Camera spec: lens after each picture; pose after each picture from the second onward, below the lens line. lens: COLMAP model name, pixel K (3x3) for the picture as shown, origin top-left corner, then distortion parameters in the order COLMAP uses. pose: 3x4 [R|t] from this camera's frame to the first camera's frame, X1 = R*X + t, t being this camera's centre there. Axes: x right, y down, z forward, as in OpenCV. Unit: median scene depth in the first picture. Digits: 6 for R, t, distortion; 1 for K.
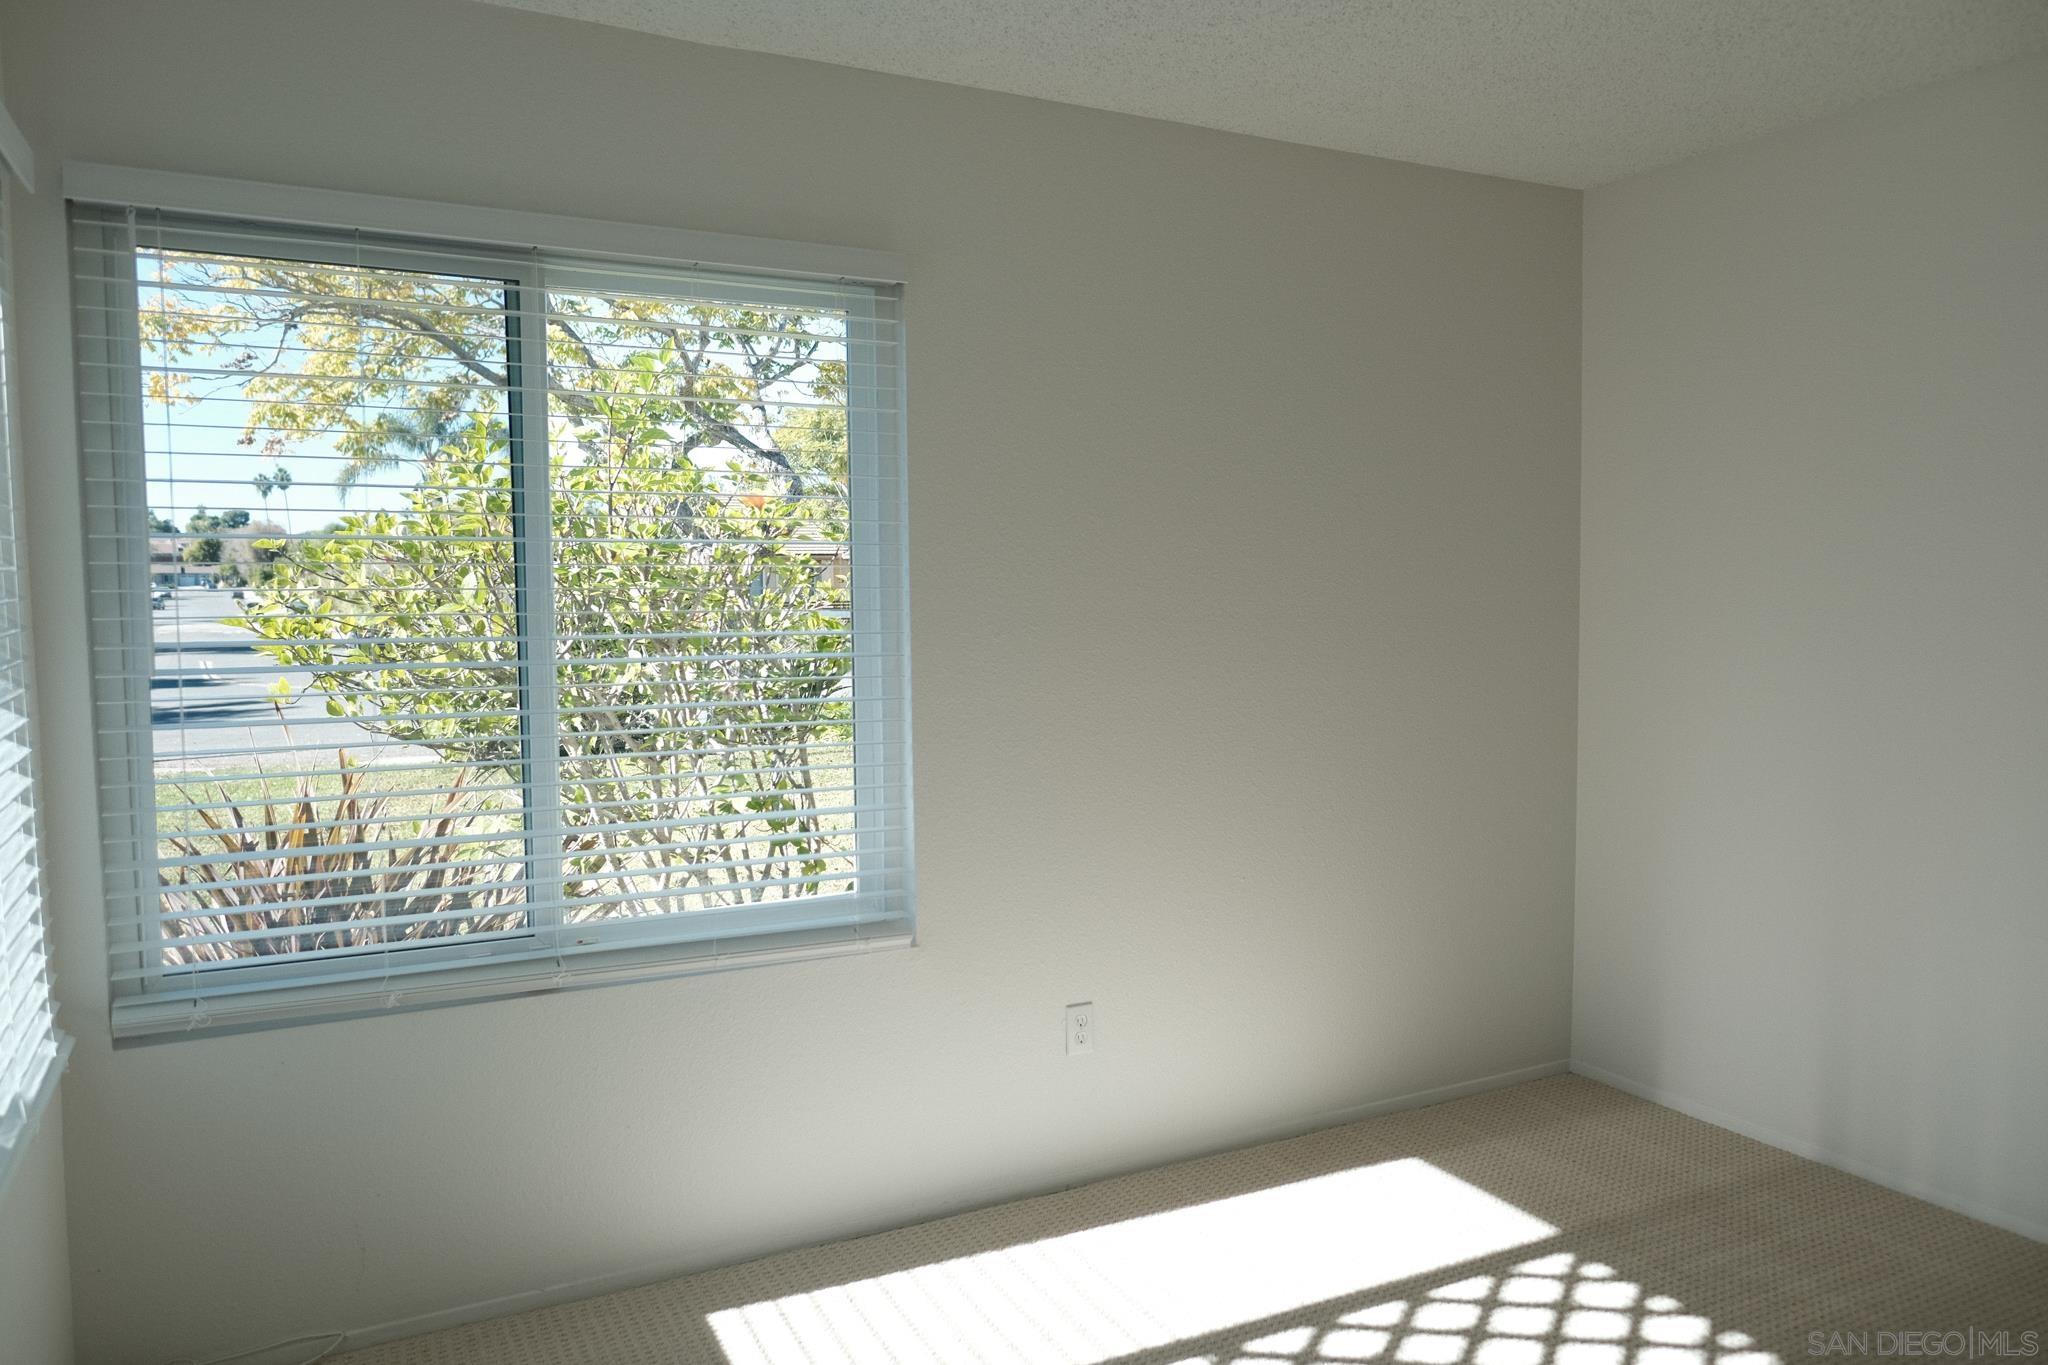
lens RADIAL K [[1434.6, 0, 1019.7], [0, 1434.6, 685.6], [0, 0, 1]] dist [-0.015886, 0.007700]
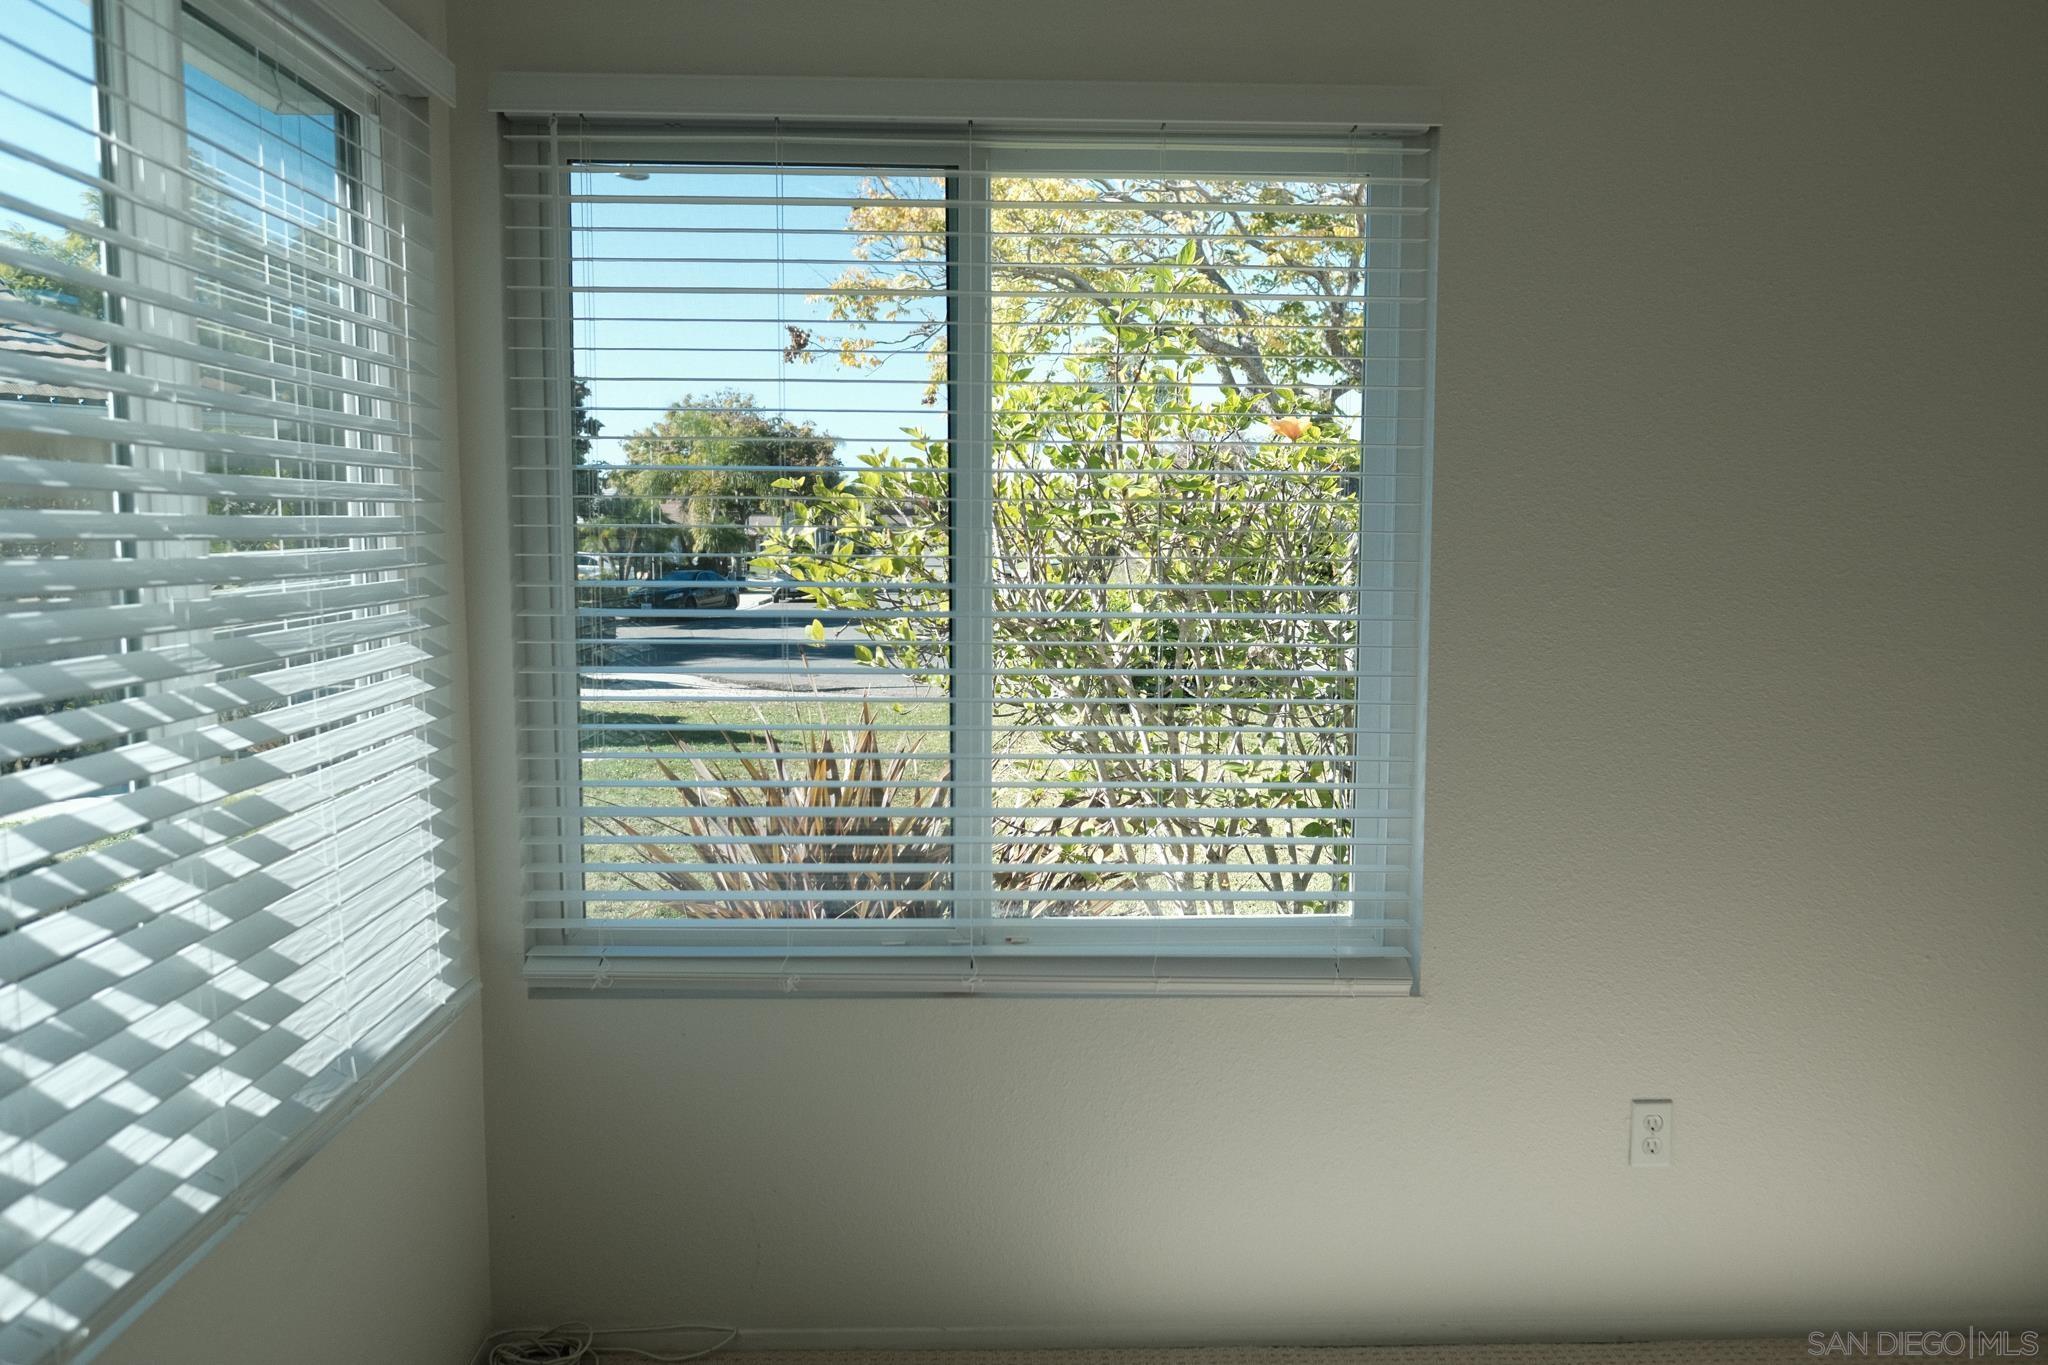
lens RADIAL K [[1434.6, 0, 1019.7], [0, 1434.6, 685.6], [0, 0, 1]] dist [-0.015886, 0.007700]
pose [[0.897619, 0.054721, -0.437363, 0.065831], [-0.040602, 0.998310, 0.041576, -0.009707], [0.438899, -0.019562, 0.898323, 0.221753]]
